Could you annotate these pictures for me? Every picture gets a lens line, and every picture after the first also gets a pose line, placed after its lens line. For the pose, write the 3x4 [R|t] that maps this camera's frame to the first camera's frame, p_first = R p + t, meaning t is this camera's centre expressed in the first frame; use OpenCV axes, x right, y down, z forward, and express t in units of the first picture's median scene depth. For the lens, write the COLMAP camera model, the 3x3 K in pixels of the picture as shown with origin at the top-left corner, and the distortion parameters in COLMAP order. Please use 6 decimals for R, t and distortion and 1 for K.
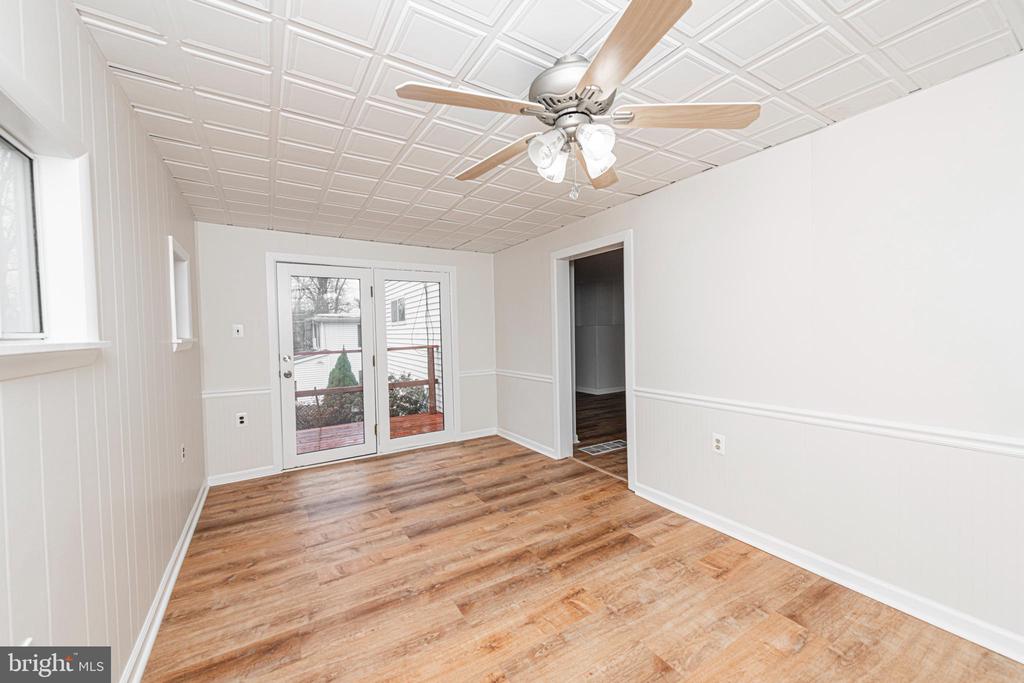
lens RADIAL K [[398.6, 0, 512.0], [0, 398.6, 341.5], [0, 0, 1]] dist [0.002301, -0.000139]
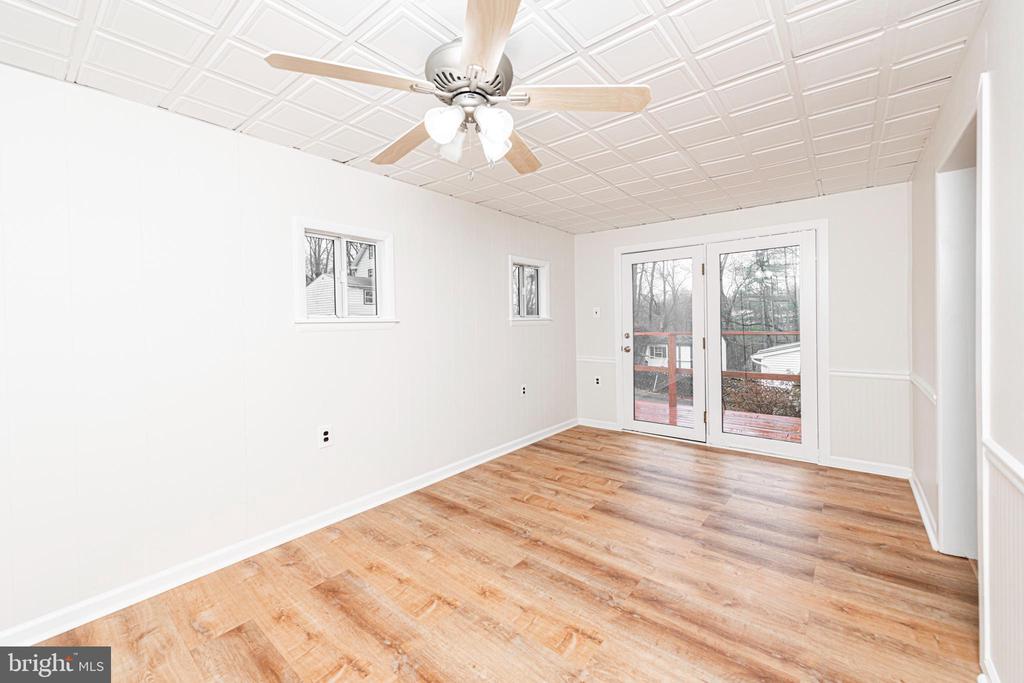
lens RADIAL K [[405.1, 0, 517.3], [0, 405.1, 329.1], [0, 0, 1]] dist [0.001171, -0.000305]
pose [[0.333924, 0.035719, -0.941923, 0.662501], [-0.016841, 0.999348, 0.031926, -0.013152], [0.942450, 0.005202, 0.334308, 0.446796]]
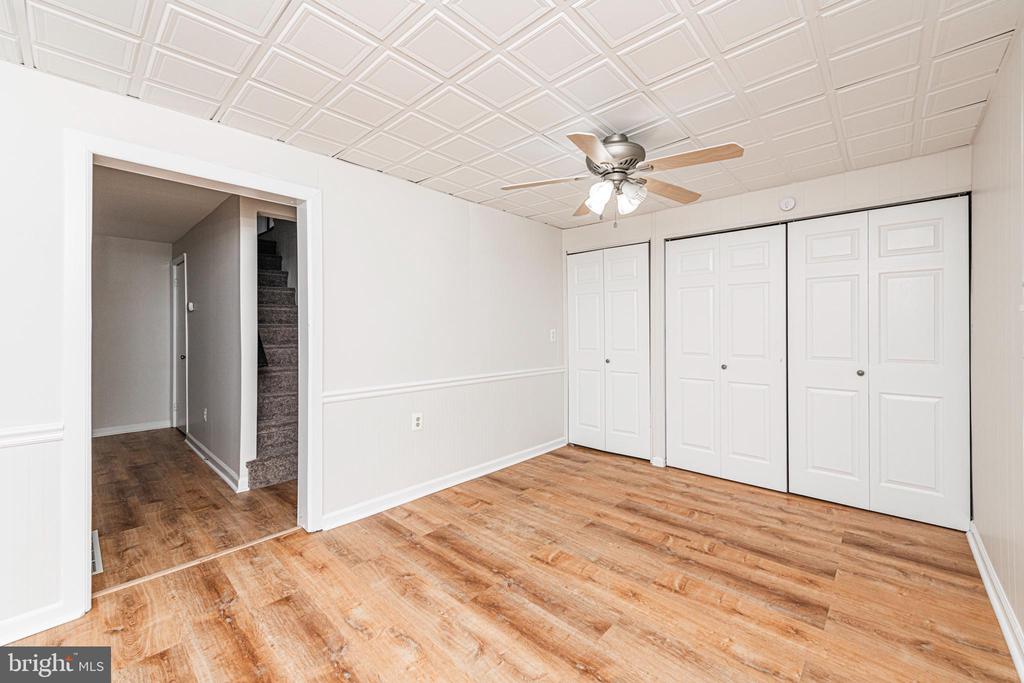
lens RADIAL K [[405.1, 0, 517.3], [0, 405.1, 329.1], [0, 0, 1]] dist [0.001171, -0.000305]
pose [[-0.272168, 0.023602, 0.961960, -0.684936], [0.035447, 0.999267, -0.014488, 0.016213], [-0.961597, 0.030156, -0.272805, 1.023078]]
